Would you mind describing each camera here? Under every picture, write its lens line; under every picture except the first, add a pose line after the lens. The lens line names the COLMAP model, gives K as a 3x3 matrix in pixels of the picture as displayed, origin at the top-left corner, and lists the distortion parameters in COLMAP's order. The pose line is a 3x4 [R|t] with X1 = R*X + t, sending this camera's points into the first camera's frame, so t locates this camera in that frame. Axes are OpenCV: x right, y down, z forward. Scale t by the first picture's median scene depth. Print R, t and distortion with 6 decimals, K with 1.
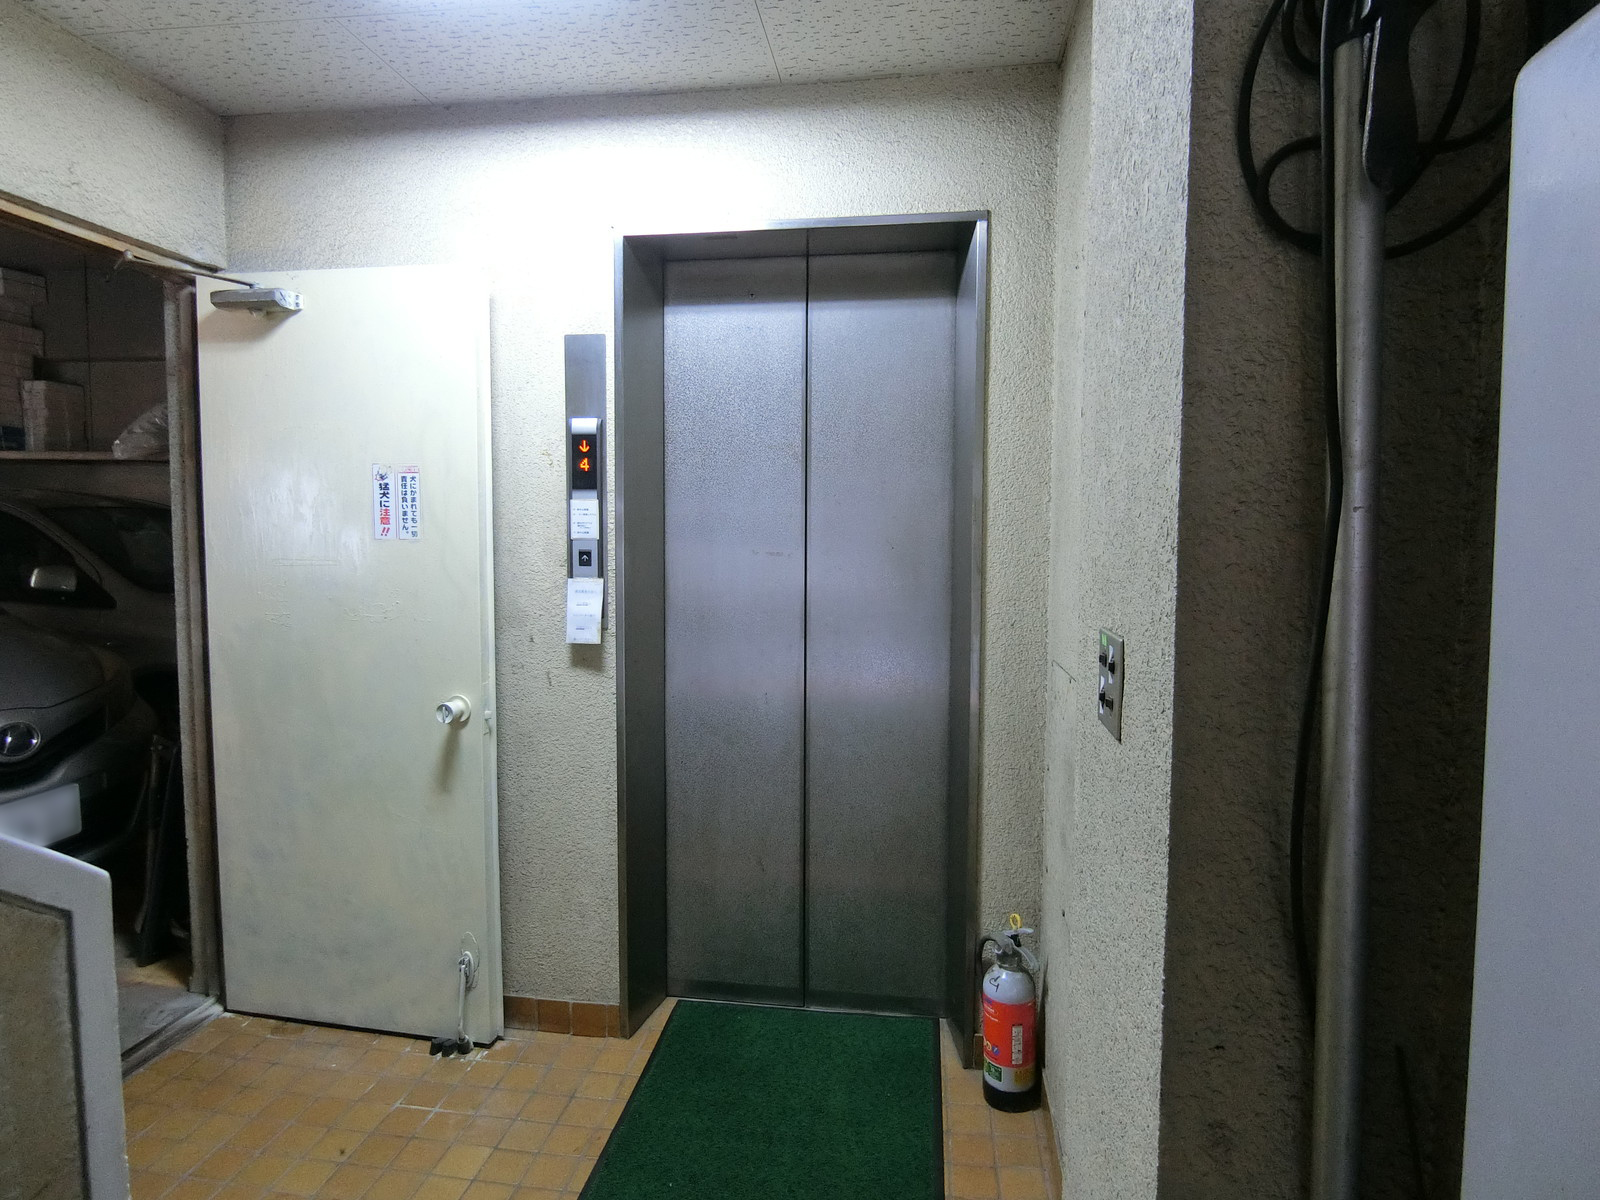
lens RADIAL K [[913.3, 0, 798.2], [0, 913.3, 587.7], [0, 0, 1]] dist [0.000902, -0.000861]
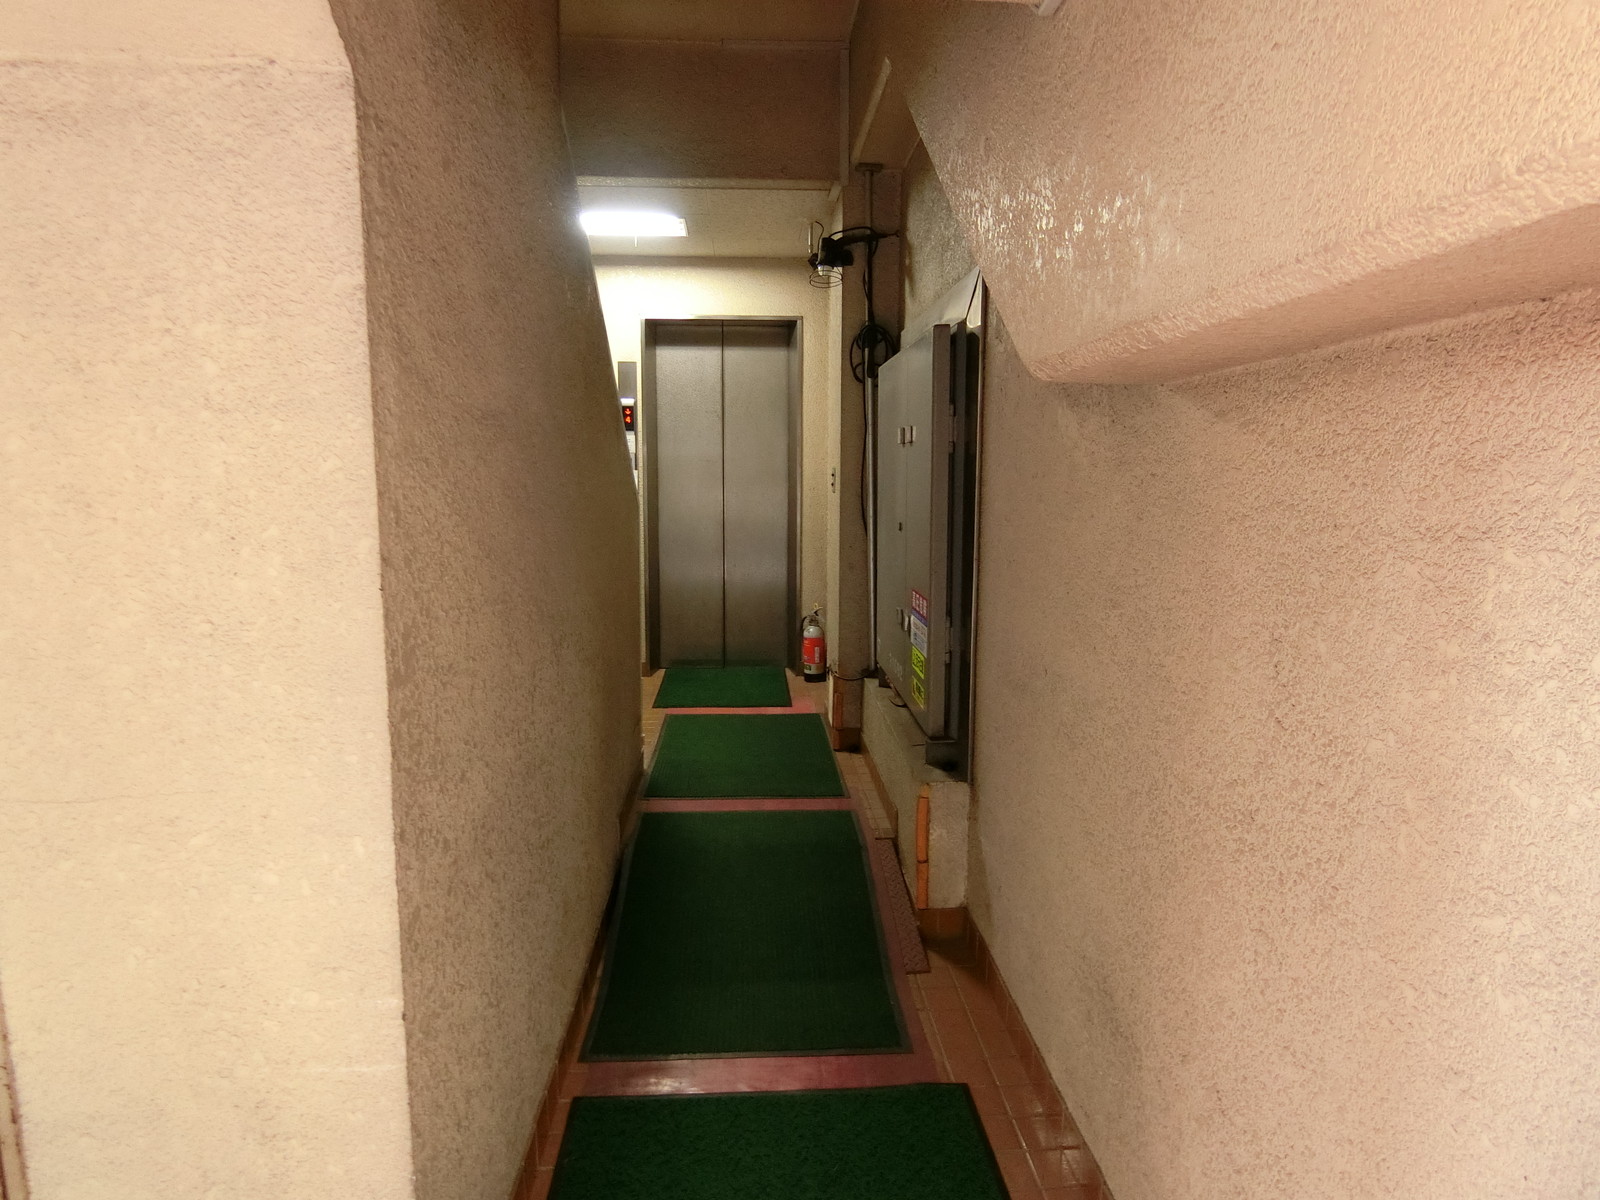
lens RADIAL K [[913.3, 0, 794.2], [0, 913.3, 603.4], [0, 0, 1]] dist [0.000902, -0.000861]
pose [[0.981144, -0.026689, 0.191424, -0.276247], [0.012986, 0.997285, 0.072485, 0.160462], [-0.192839, -0.068632, 0.978827, -1.326526]]
